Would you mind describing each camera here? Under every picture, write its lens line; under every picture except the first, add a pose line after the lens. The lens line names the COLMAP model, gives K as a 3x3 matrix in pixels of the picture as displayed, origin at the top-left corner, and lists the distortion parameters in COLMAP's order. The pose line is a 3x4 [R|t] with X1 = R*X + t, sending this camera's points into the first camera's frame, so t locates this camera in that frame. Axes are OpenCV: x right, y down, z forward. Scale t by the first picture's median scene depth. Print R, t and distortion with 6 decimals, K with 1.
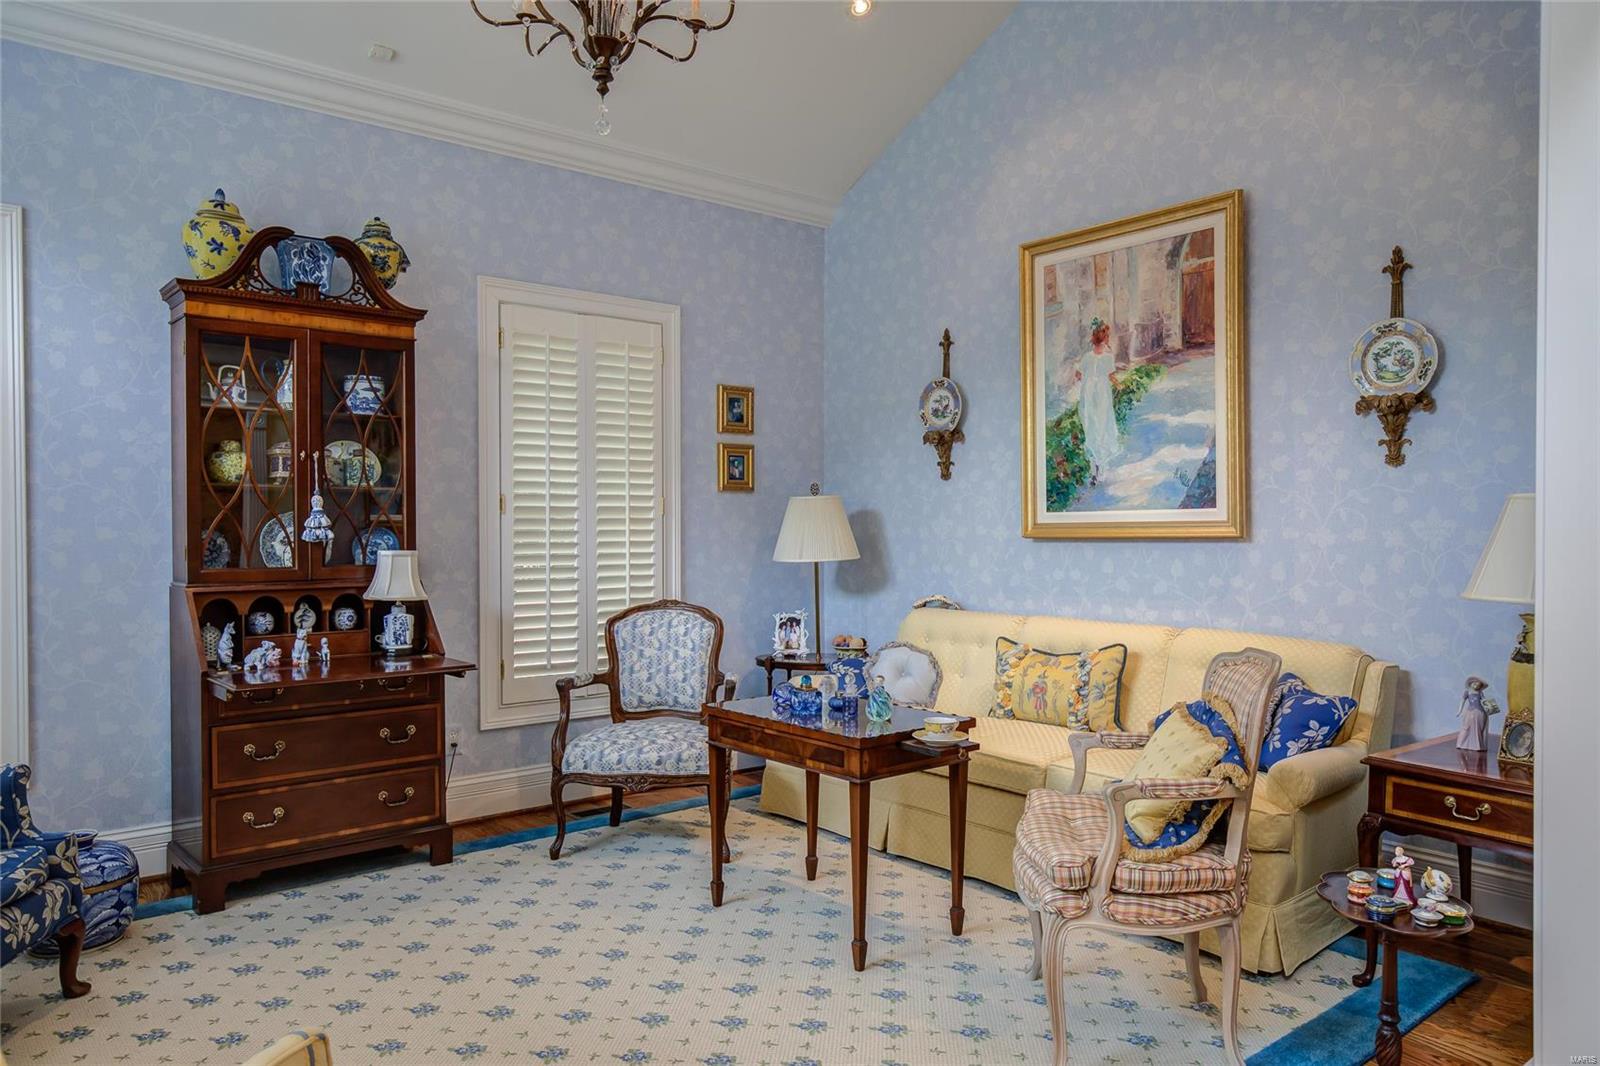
lens RADIAL K [[1107.6, 0, 795.4], [0, 1107.6, 534.1], [0, 0, 1]] dist [-0.003651, -0.000179]
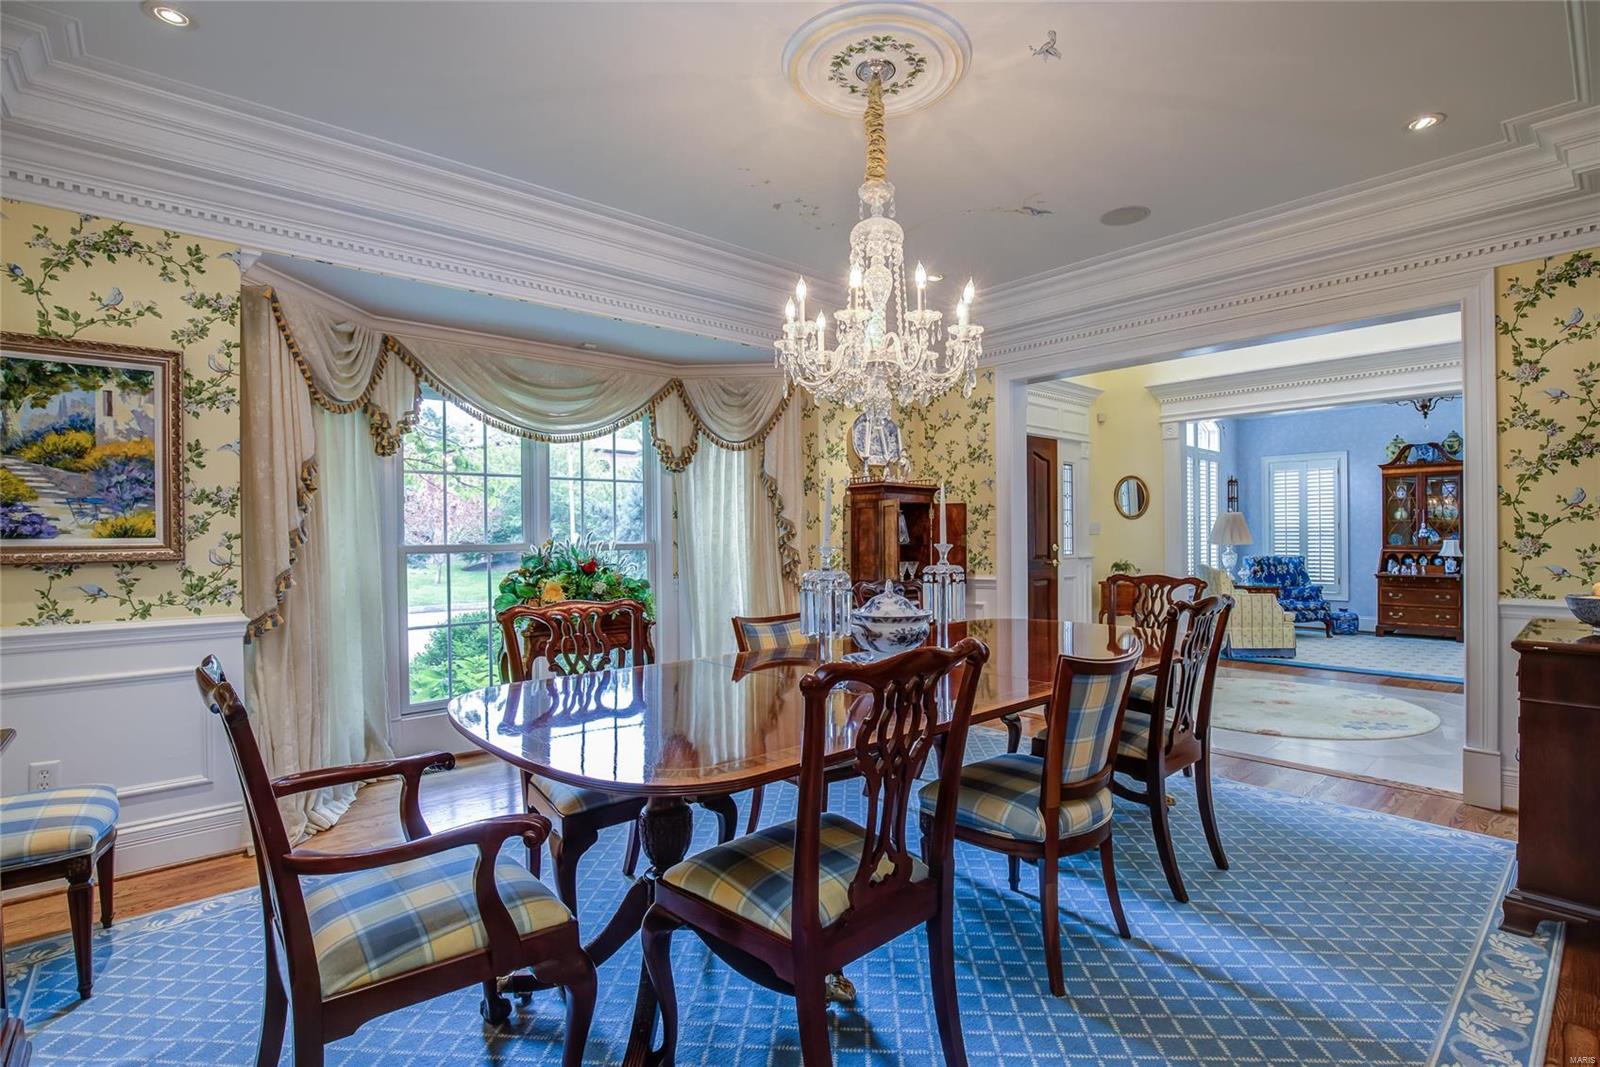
lens RADIAL K [[756.0, 0, 791.8], [0, 756.0, 535.3], [0, 0, 1]] dist [-0.005855, -0.000629]
pose [[-0.008612, 0.003089, -0.999958, 1.800317], [0.000487, 0.999995, 0.003085, -0.006667], [0.999963, -0.000461, -0.008613, -0.846062]]
